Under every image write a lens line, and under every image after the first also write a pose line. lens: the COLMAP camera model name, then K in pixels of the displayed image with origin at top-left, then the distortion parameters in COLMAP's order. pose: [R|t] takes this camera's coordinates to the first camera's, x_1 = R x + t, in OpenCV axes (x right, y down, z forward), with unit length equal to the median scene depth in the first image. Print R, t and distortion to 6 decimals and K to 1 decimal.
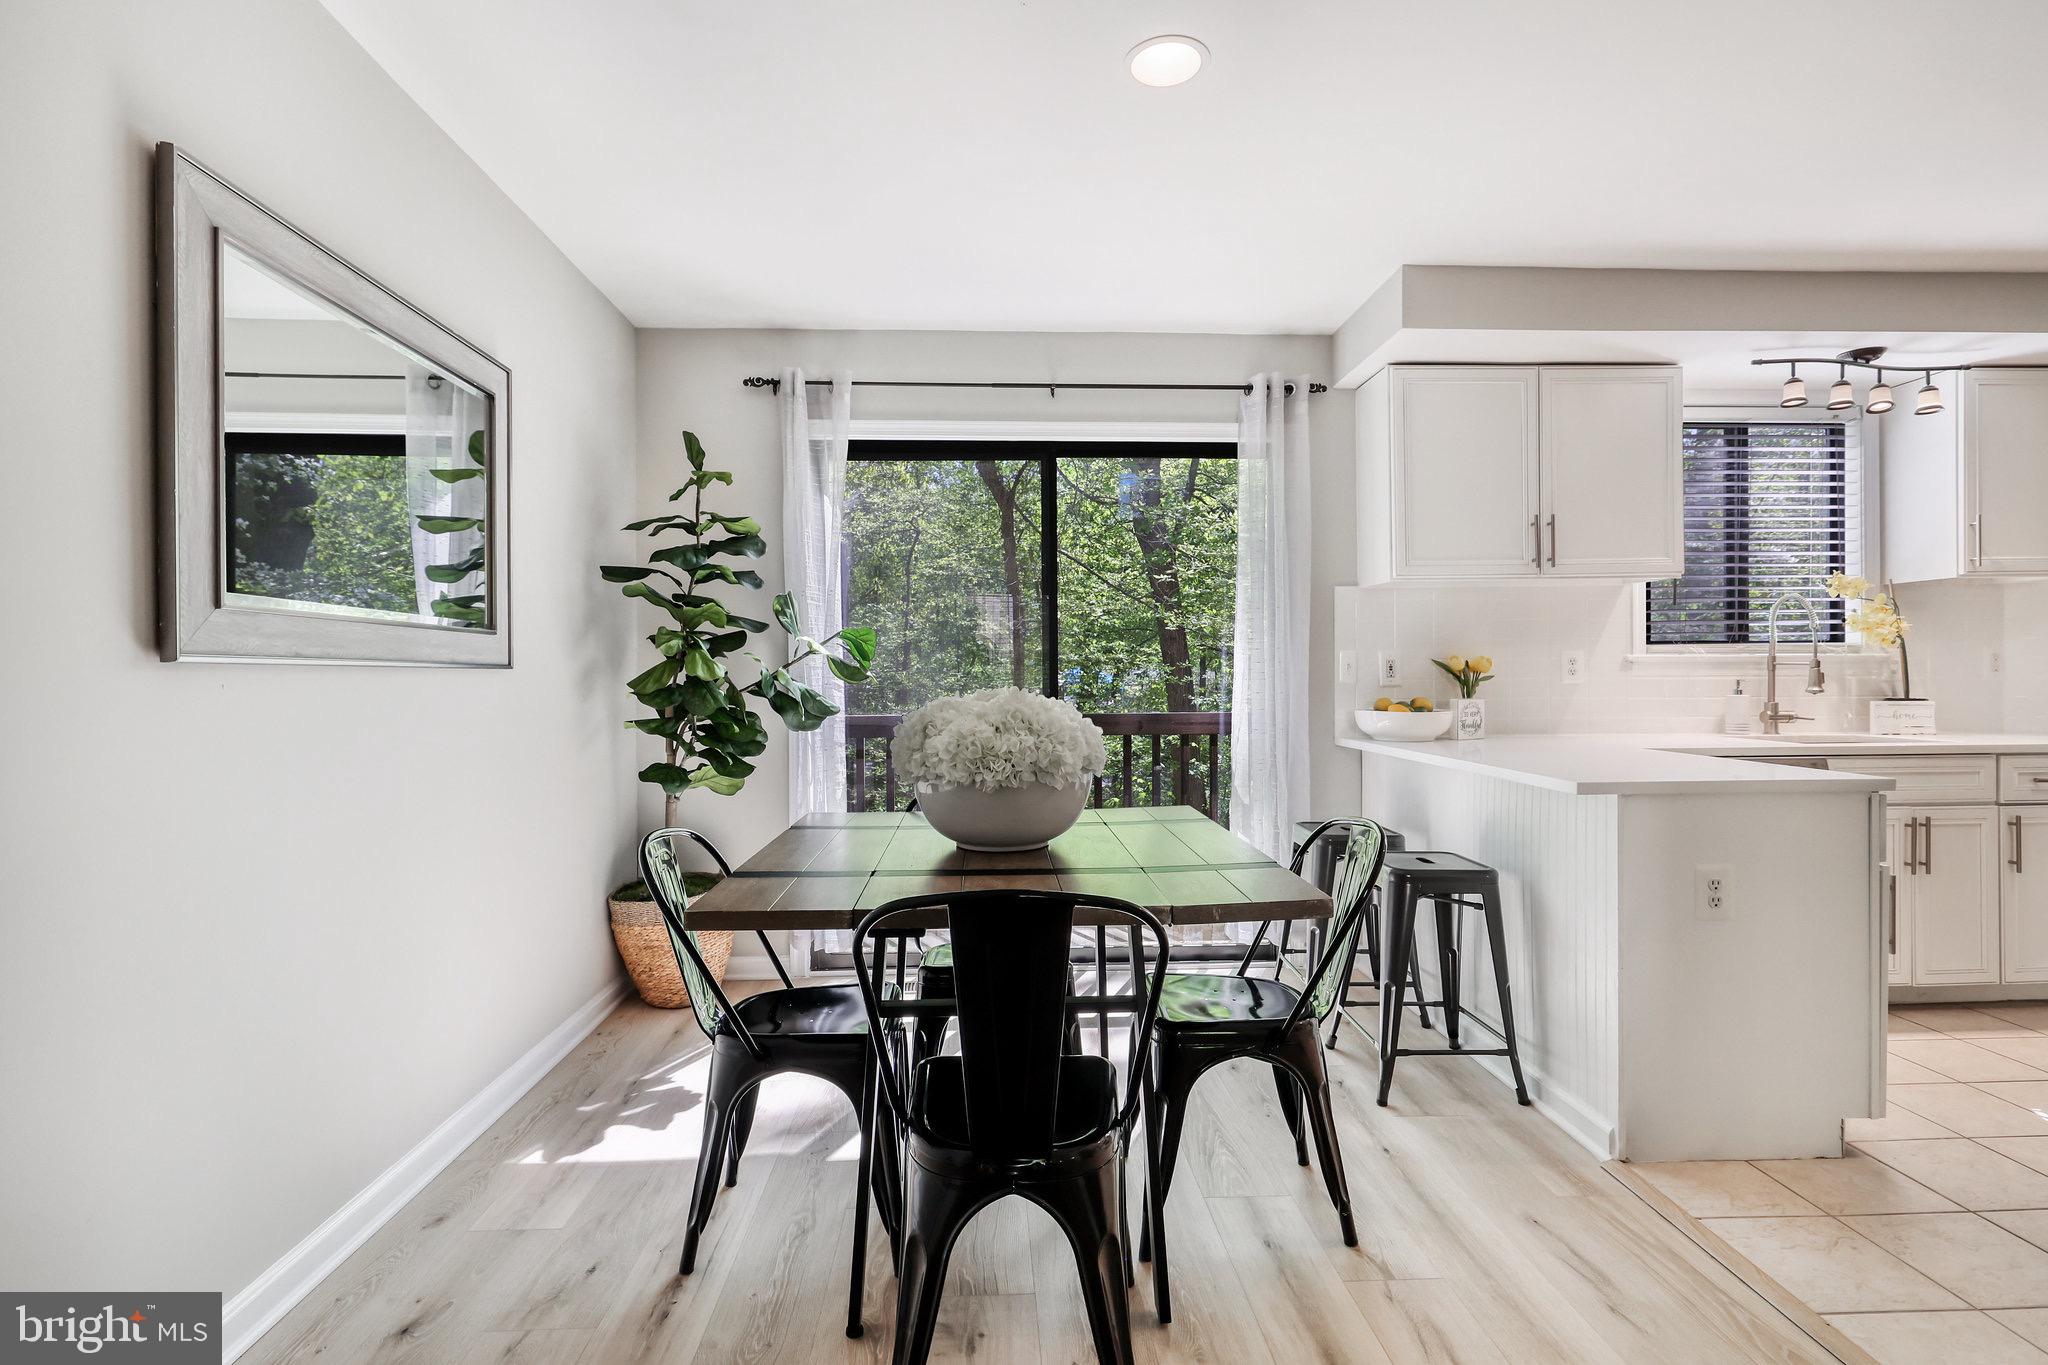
lens RADIAL K [[980.9, 0, 1018.8], [0, 980.9, 676.3], [0, 0, 1]] dist [-0.000459, -0.000168]
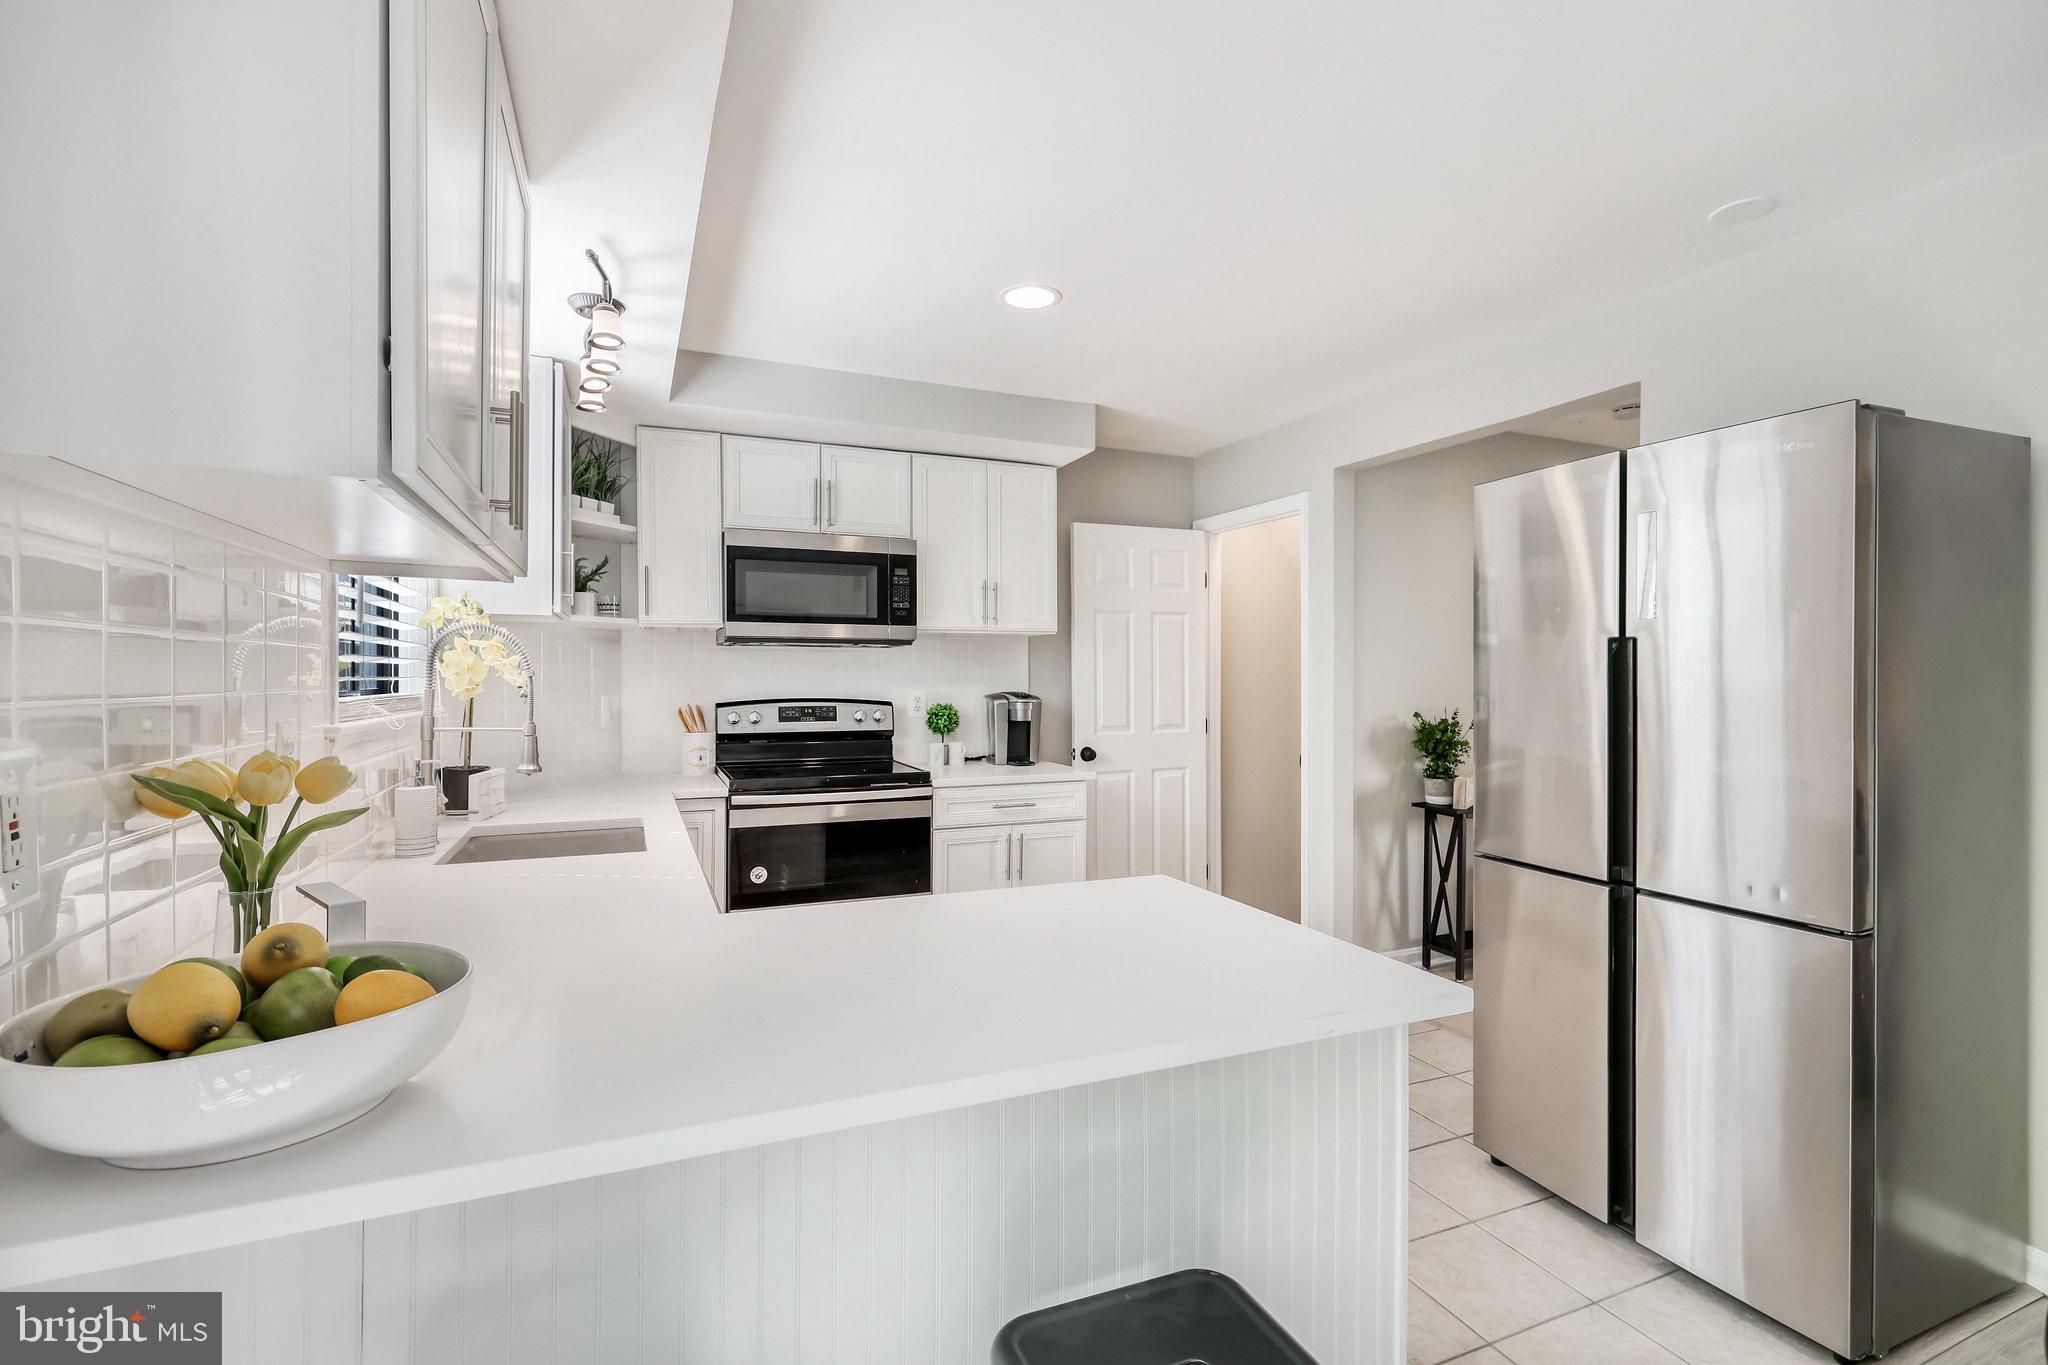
lens RADIAL K [[913.7, 0, 1024.5], [0, 913.7, 676.7], [0, 0, 1]] dist [0.000329, 0.000245]
pose [[-0.363345, 0.007001, 0.931628, 0.108372], [-0.000499, 0.999970, -0.007709, -0.045718], [-0.931655, -0.003266, -0.363331, 0.940291]]
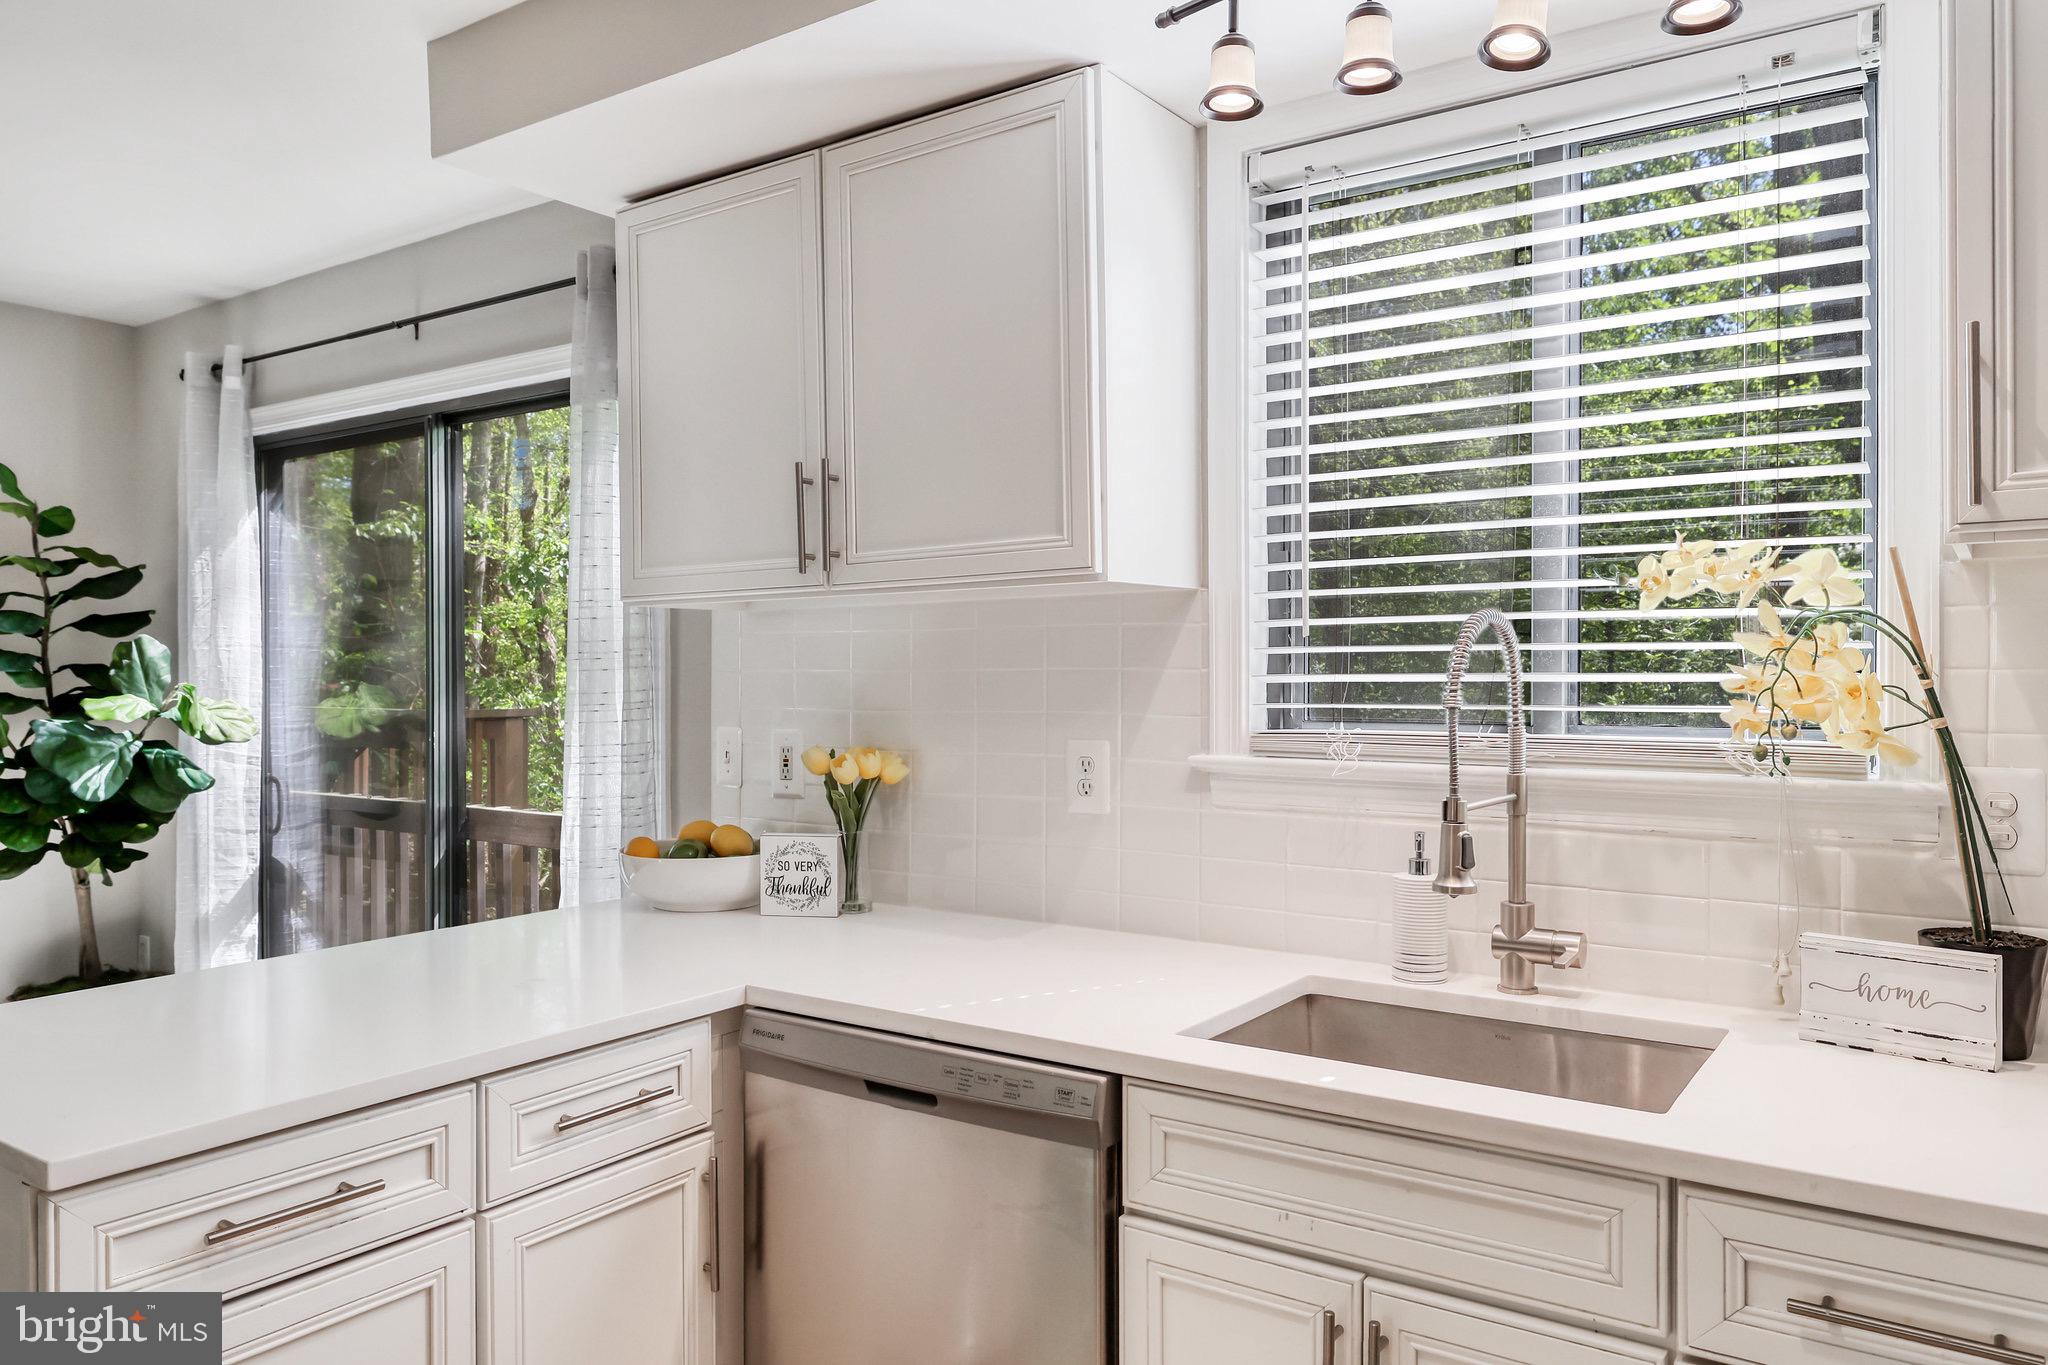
lens RADIAL K [[1402.1, 0, 1028.0], [0, 1402.1, 675.1], [0, 0, 1]] dist [0.002072, 0.001840]
pose [[0.796497, 0.007279, -0.604599, 1.024366], [-0.004374, 0.999971, 0.006276, -0.066206], [0.604627, -0.002355, 0.796506, 0.520460]]
